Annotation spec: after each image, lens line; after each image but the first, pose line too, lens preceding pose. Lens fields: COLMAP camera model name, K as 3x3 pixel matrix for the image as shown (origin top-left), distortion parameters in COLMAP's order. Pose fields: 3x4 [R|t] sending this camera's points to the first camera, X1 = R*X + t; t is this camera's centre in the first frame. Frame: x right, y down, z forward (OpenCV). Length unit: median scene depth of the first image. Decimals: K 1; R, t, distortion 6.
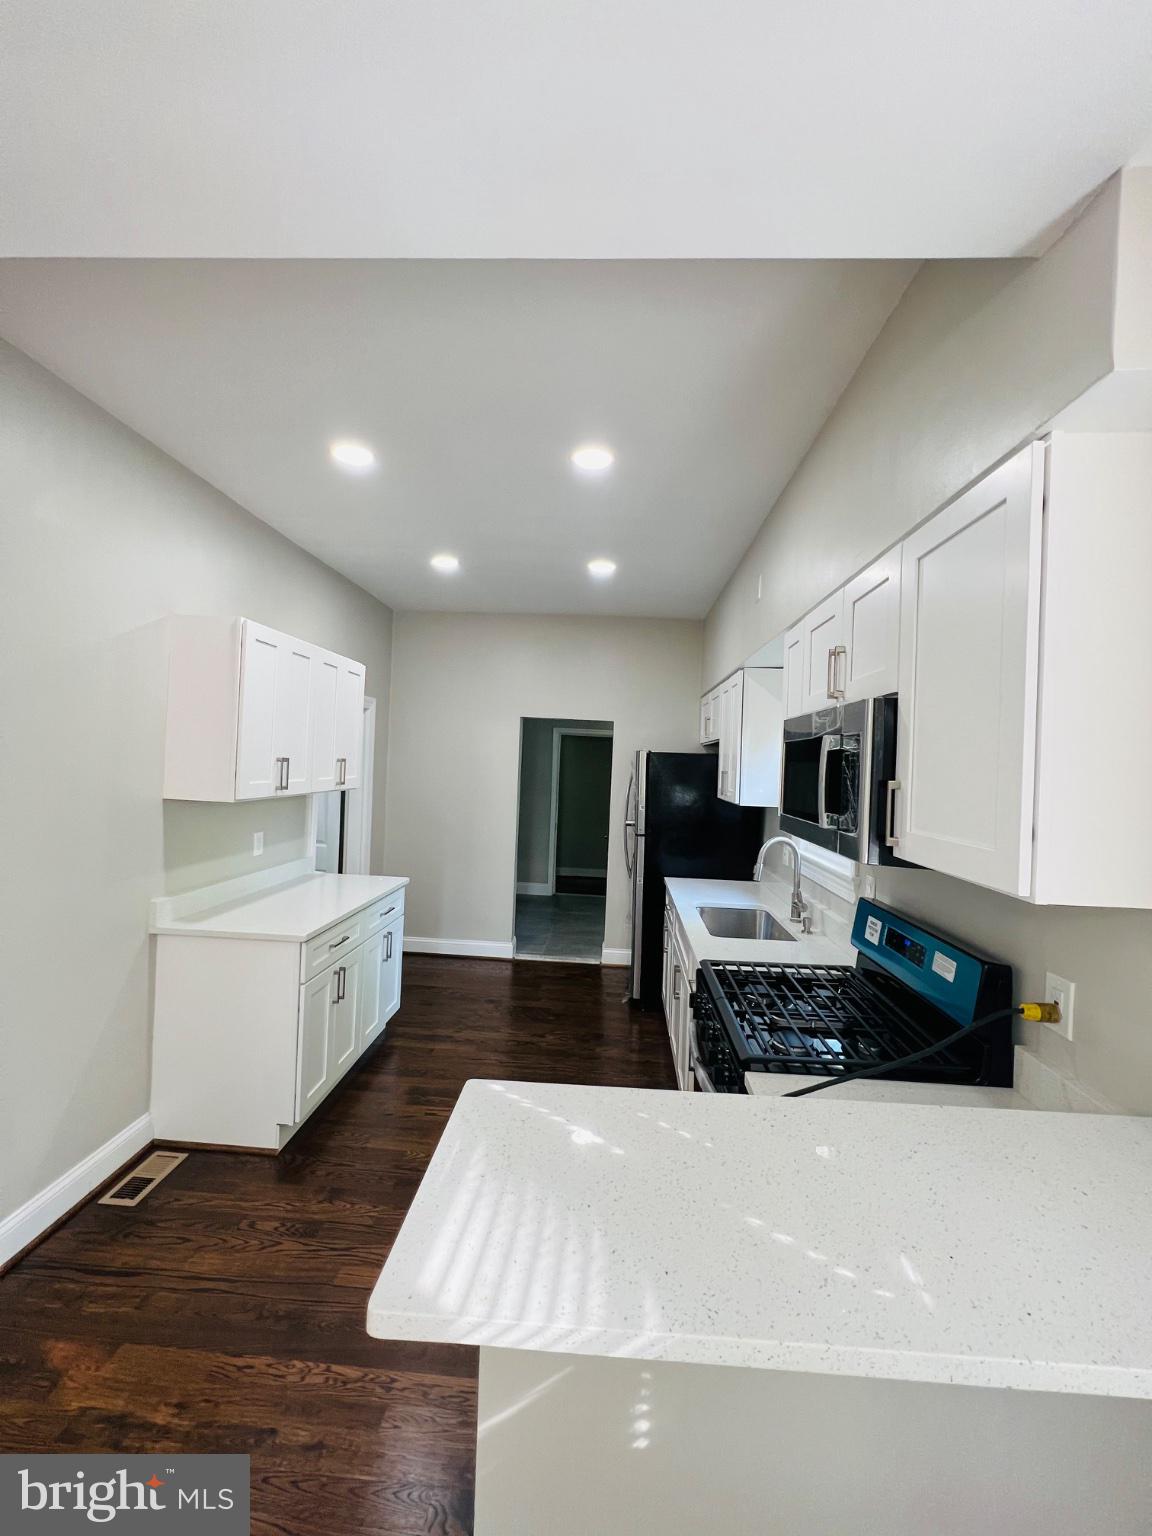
lens RADIAL K [[615.1, 0, 579.6], [0, 615.1, 764.4], [0, 0, 1]] dist [-0.005195, 0.001880]
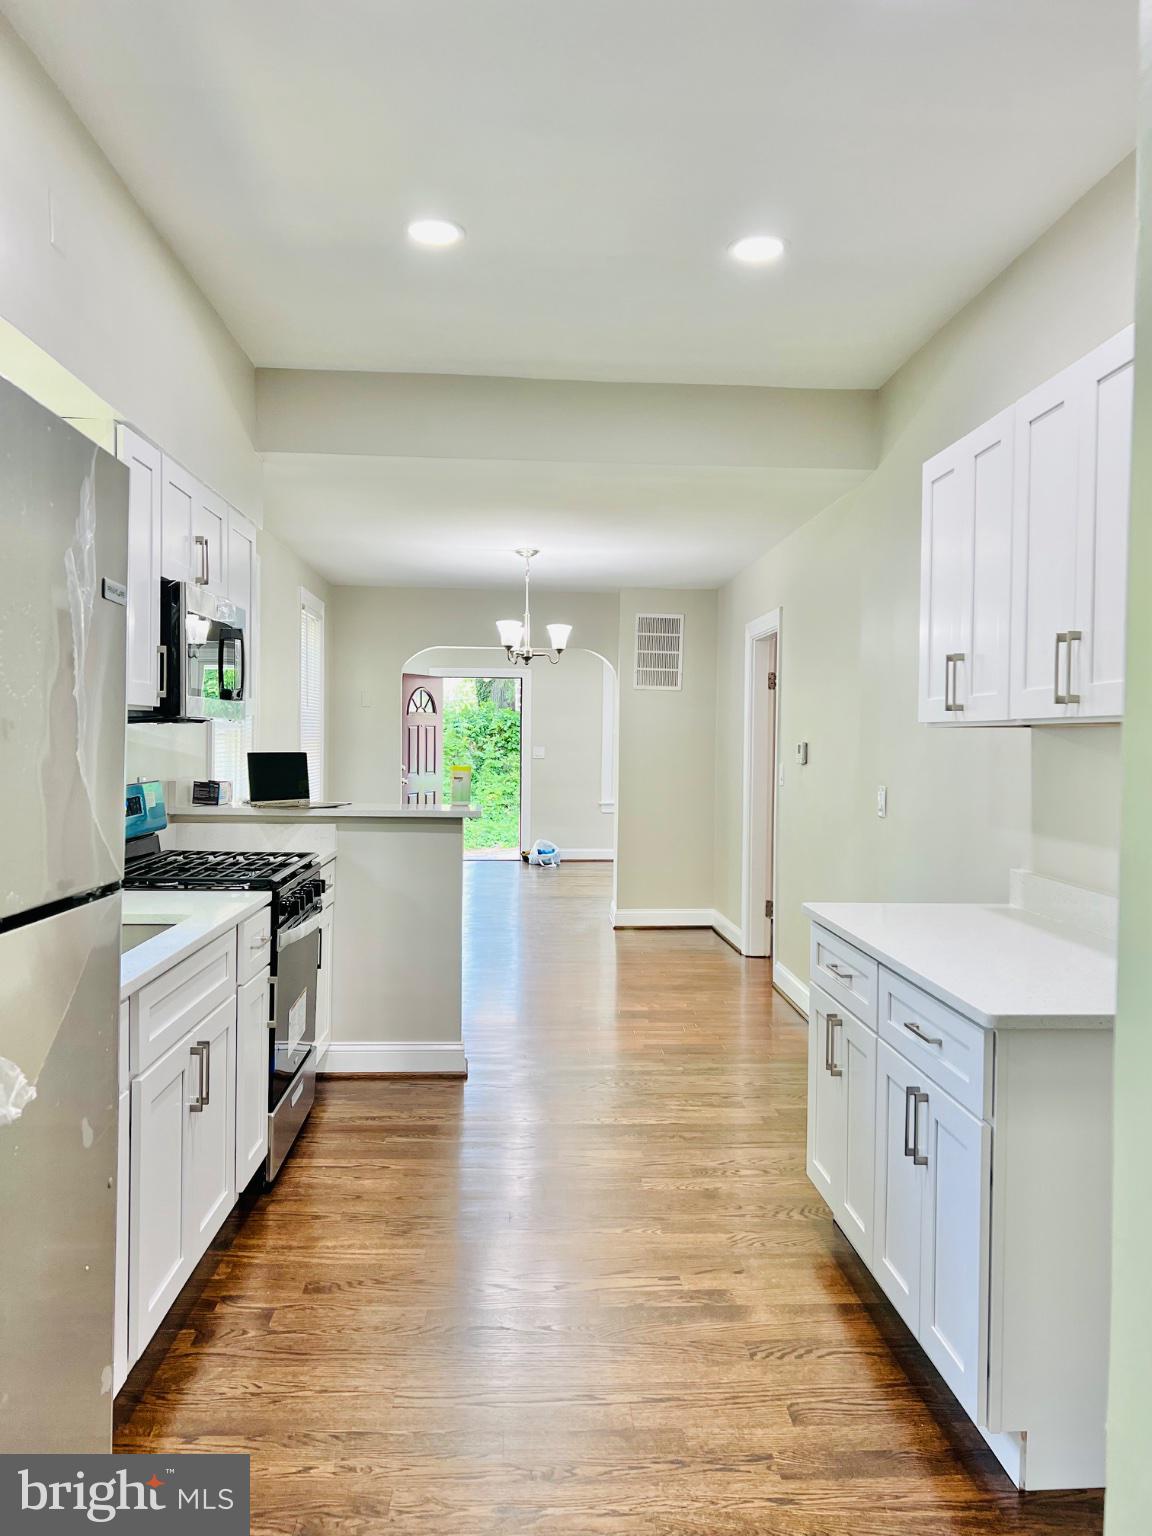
lens RADIAL K [[1191.6, 0, 568.3], [0, 1191.6, 766.6], [0, 0, 1]] dist [0.049974, -0.048500]
pose [[-0.993101, -0.043961, -0.108712, -0.016719], [-0.047347, 0.998464, 0.028764, 0.095335], [0.107280, 0.033712, -0.993657, 2.479131]]
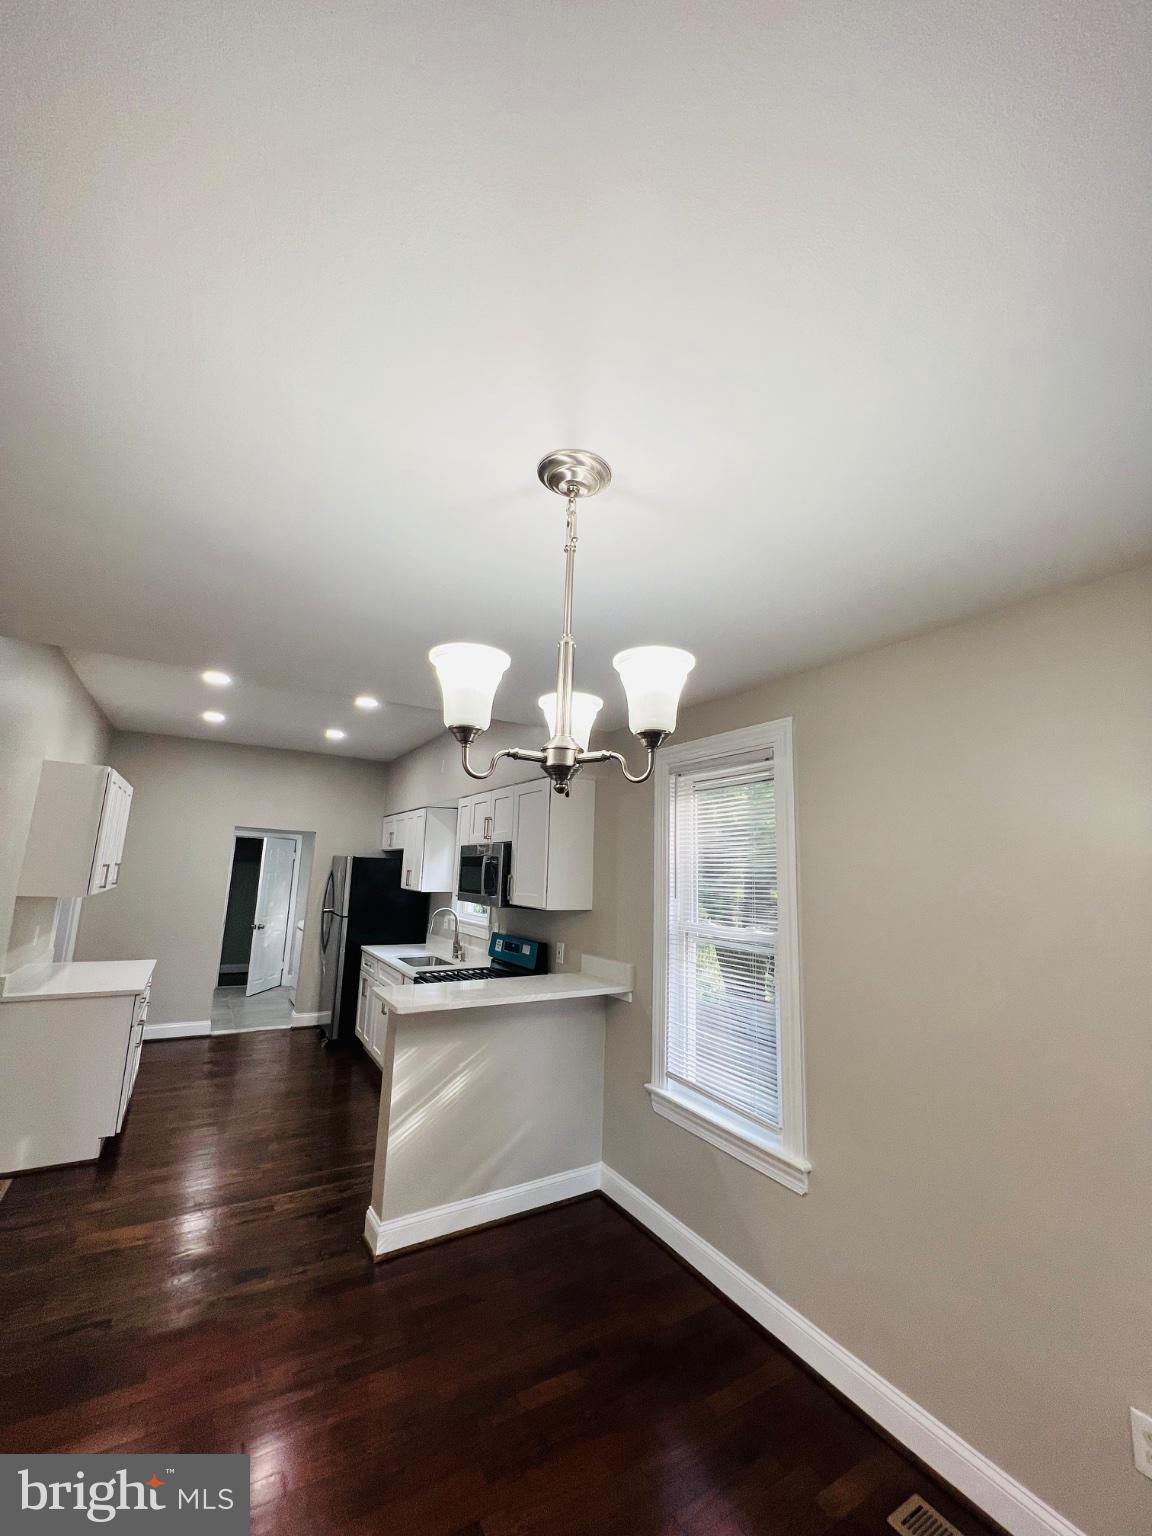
lens RADIAL K [[615.1, 0, 579.5], [0, 615.1, 763.9], [0, 0, 1]] dist [-0.005195, 0.001880]
pose [[0.825609, 0.085560, 0.557718, -0.474081], [0.001367, 0.988130, -0.153614, -0.023976], [-0.564242, 0.127588, 0.815692, -0.868409]]
